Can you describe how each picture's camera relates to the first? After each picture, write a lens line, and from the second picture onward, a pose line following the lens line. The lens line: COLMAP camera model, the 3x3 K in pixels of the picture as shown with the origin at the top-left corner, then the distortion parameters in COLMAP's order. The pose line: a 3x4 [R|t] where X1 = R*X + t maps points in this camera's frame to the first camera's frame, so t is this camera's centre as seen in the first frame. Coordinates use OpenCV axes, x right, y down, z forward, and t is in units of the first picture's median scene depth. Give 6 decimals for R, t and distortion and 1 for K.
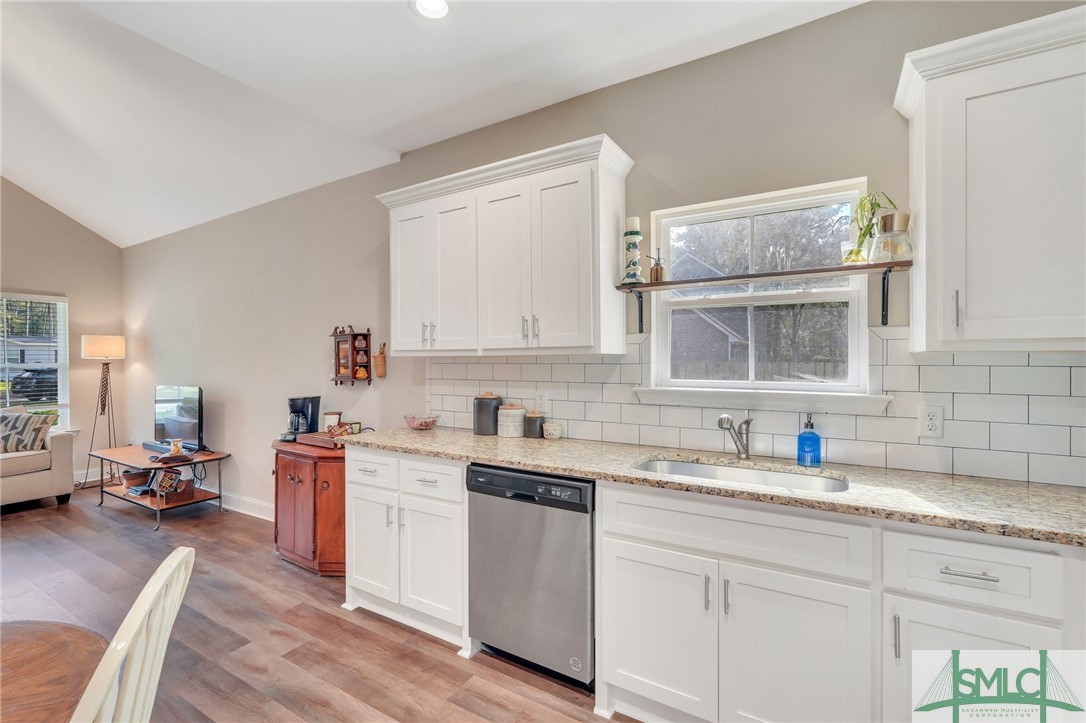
lens RADIAL K [[483.7, 0, 539.4], [0, 483.7, 361.5], [0, 0, 1]] dist [-0.015830, 0.009290]
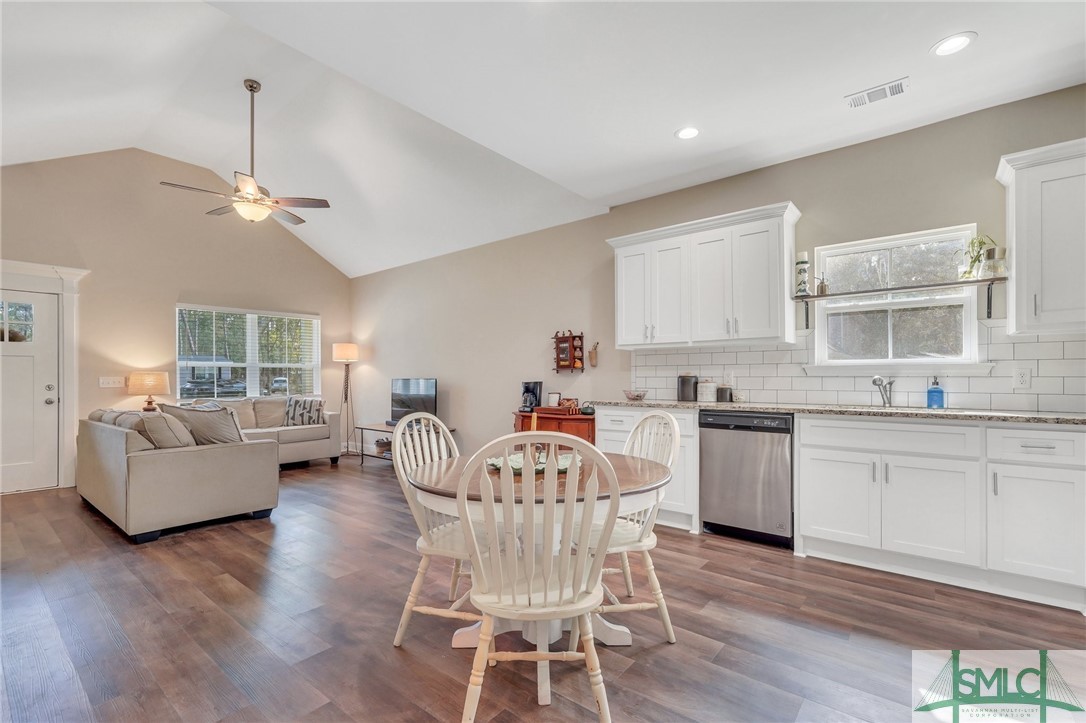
lens RADIAL K [[486.1, 0, 539.9], [0, 486.1, 375.6], [0, 0, 1]] dist [-0.015109, 0.009531]
pose [[0.990240, 0.000157, -0.139372, -0.362880], [-0.001141, 0.999975, -0.006981, 0.087872], [0.139367, 0.007072, 0.990216, -0.539552]]
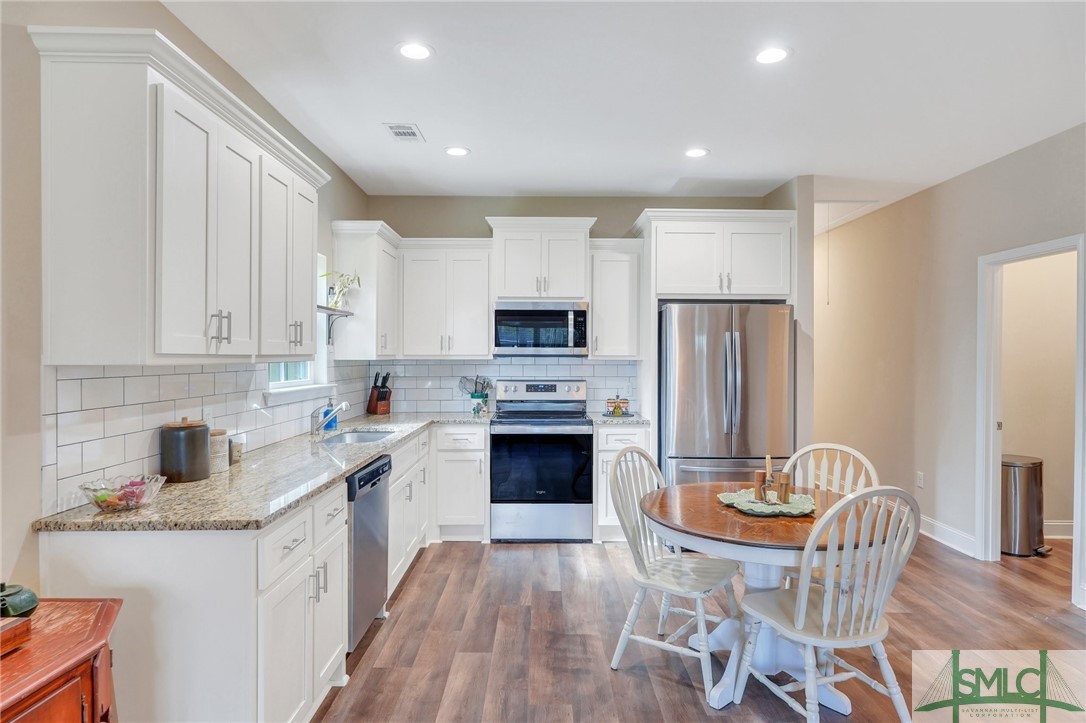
lens RADIAL K [[619.1, 0, 539.6], [0, 619.1, 355.3], [0, 0, 1]] dist [-0.007098, 0.001732]
pose [[-0.519970, 0.004080, 0.854175, -1.153011], [0.003696, 0.999990, -0.002526, -0.019585], [-0.854177, 0.001844, -0.519979, 1.080688]]
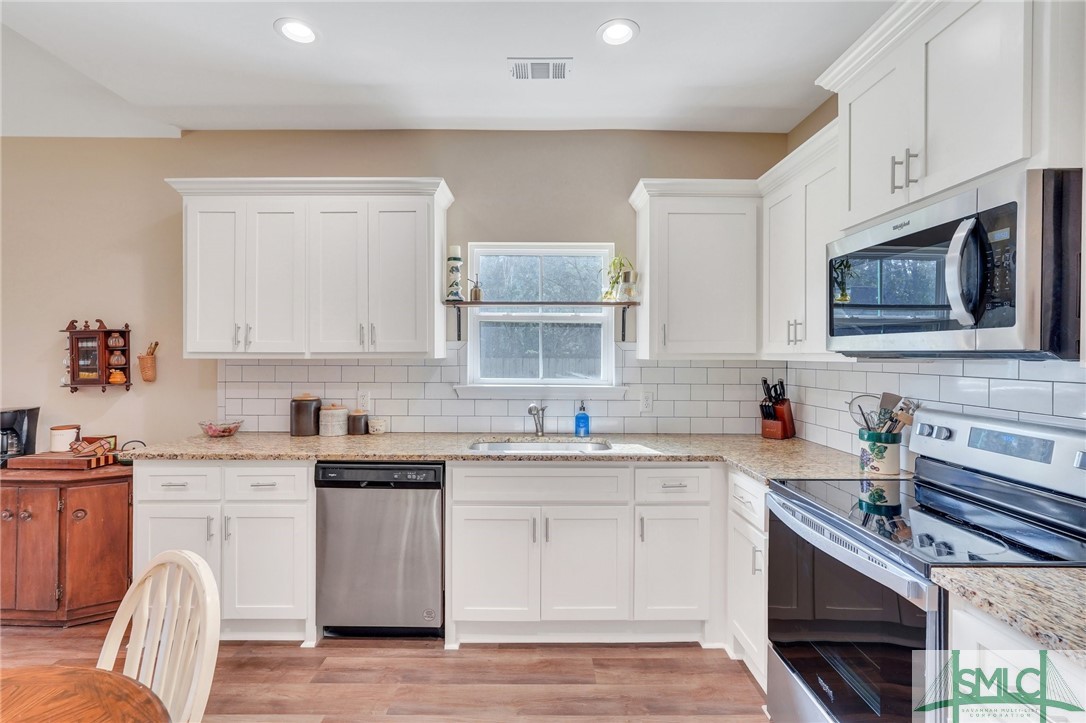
lens RADIAL K [[484.8, 0, 542.2], [0, 484.8, 354.6], [0, 0, 1]] dist [-0.018096, 0.009047]
pose [[0.850427, 0.004674, 0.526072, -0.231288], [-0.003263, 0.999988, -0.003608, -0.018706], [-0.526082, 0.001352, 0.850433, -0.134104]]
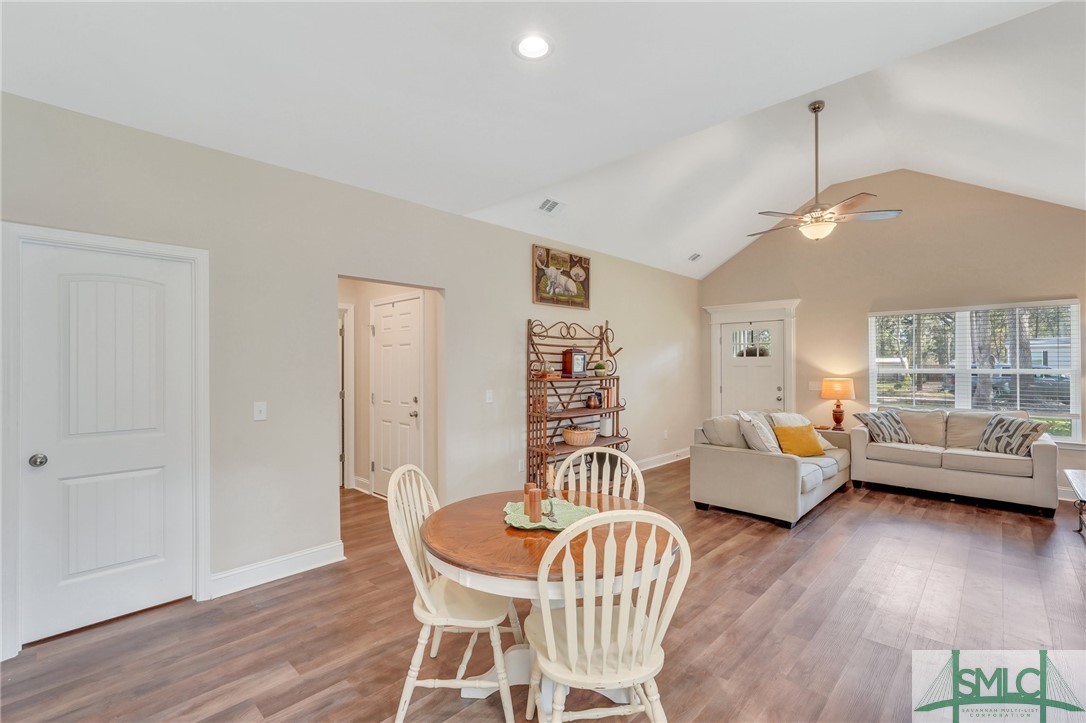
lens RADIAL K [[483.7, 0, 539.4], [0, 483.7, 361.5], [0, 0, 1]] dist [-0.015830, 0.009290]
pose [[-0.217414, 0.001690, -0.976078, 0.291852], [-0.002296, 0.999995, 0.002243, -0.026295], [0.976077, 0.002729, -0.217409, 0.382260]]
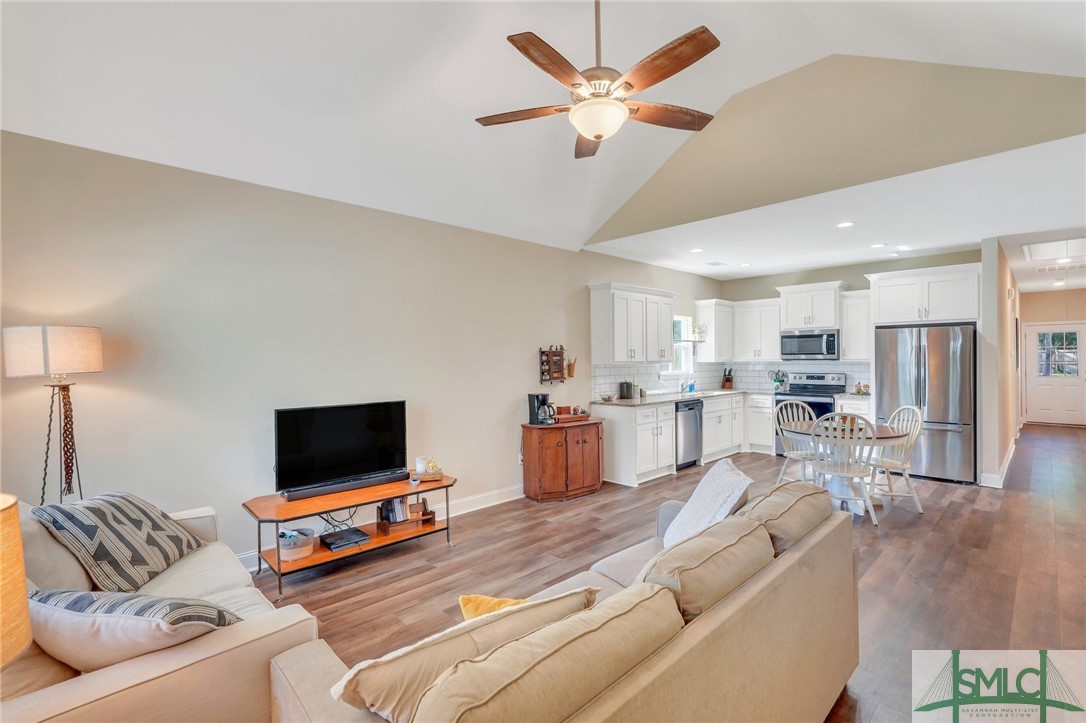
lens RADIAL K [[484.8, 0, 542.2], [0, 484.8, 354.6], [0, 0, 1]] dist [-0.018096, 0.009047]
pose [[0.258763, 0.009666, 0.965892, -2.502093], [0.011095, 0.999854, -0.012978, -0.031442], [-0.965877, 0.014075, 0.258618, 0.837787]]
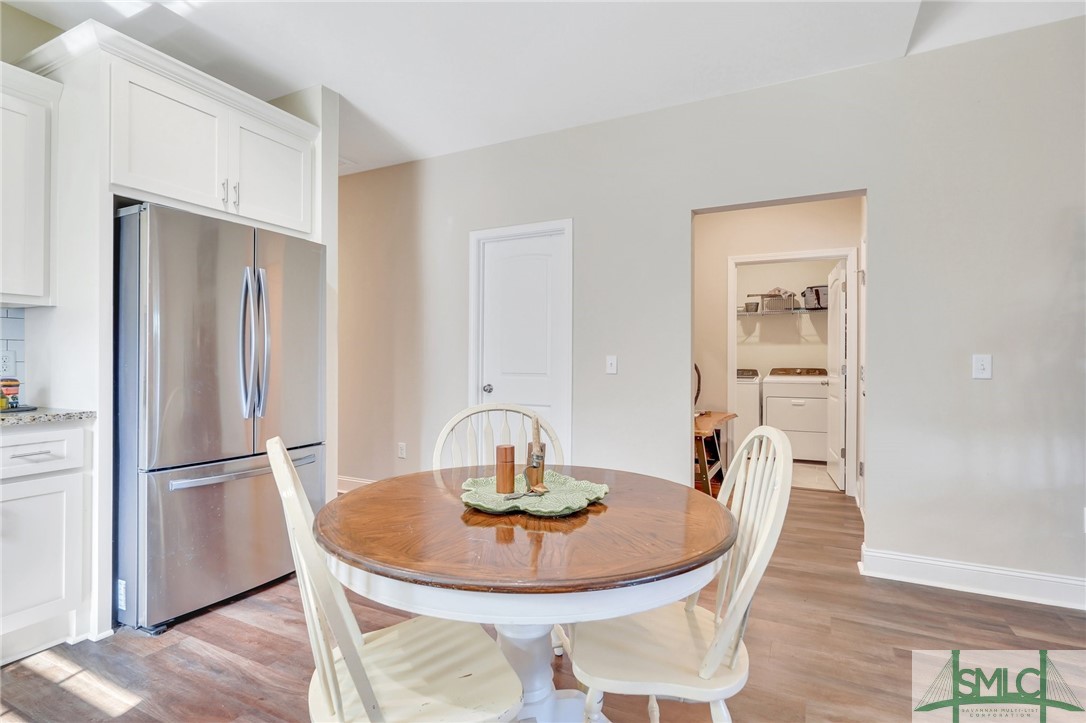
lens RADIAL K [[549.4, 0, 538.8], [0, 549.4, 358.5], [0, 0, 1]] dist [-0.002571, -0.000128]
pose [[-0.995419, 0.000895, -0.095605, -0.409673], [-0.000023, 0.999954, 0.009600, 0.072276], [0.095609, 0.009558, -0.995373, 0.817922]]
